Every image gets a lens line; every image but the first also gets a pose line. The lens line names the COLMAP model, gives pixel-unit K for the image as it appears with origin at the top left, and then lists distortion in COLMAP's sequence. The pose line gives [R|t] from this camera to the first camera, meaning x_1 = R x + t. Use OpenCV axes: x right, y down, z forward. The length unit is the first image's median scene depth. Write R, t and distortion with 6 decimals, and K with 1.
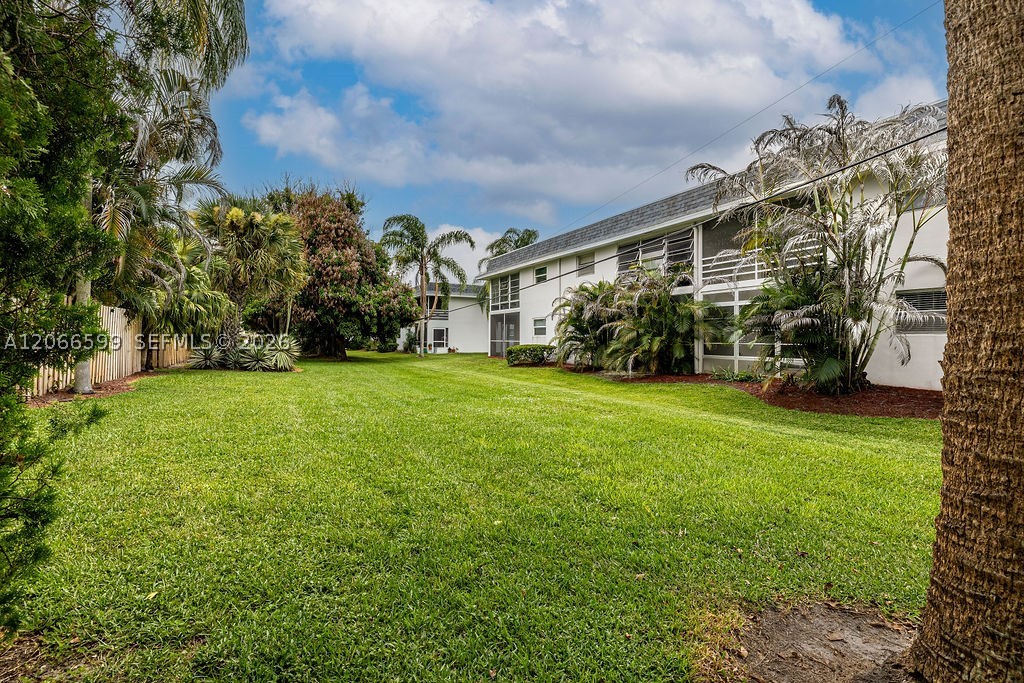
lens RADIAL K [[487.4, 0, 511.1], [0, 487.4, 338.2], [0, 0, 1]] dist [-0.004659, -0.000231]
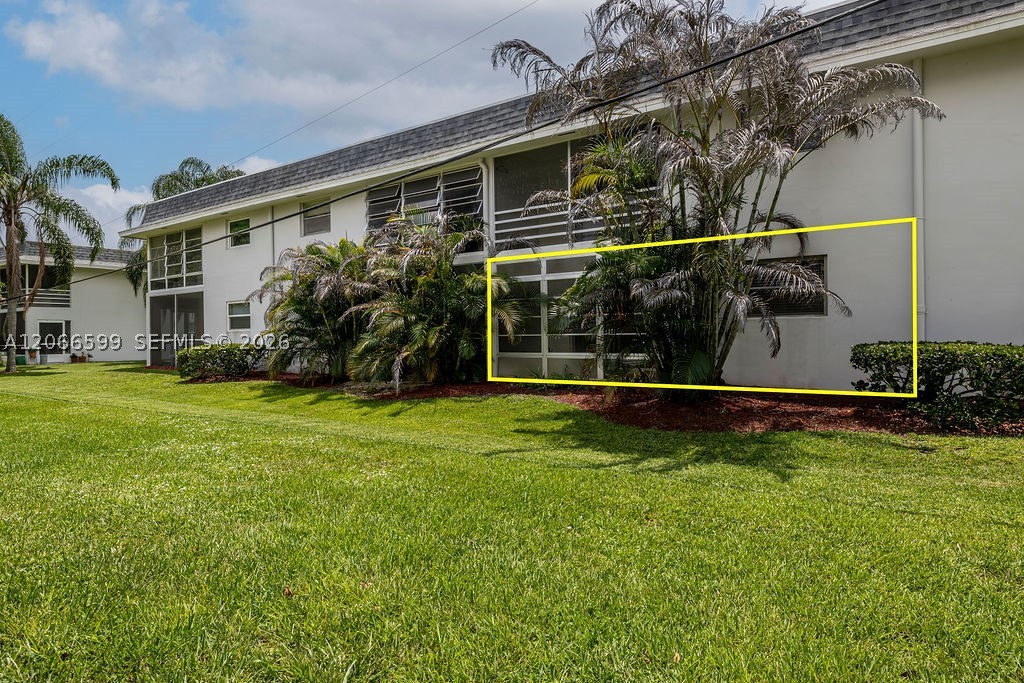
lens RADIAL K [[613.4, 0, 514.6], [0, 613.4, 337.6], [0, 0, 1]] dist [0.004289, -0.001894]
pose [[0.889425, -0.013813, 0.456873, 0.017081], [0.013968, 0.999898, 0.003039, 0.009047], [-0.456868, 0.003678, 0.889527, 0.186814]]
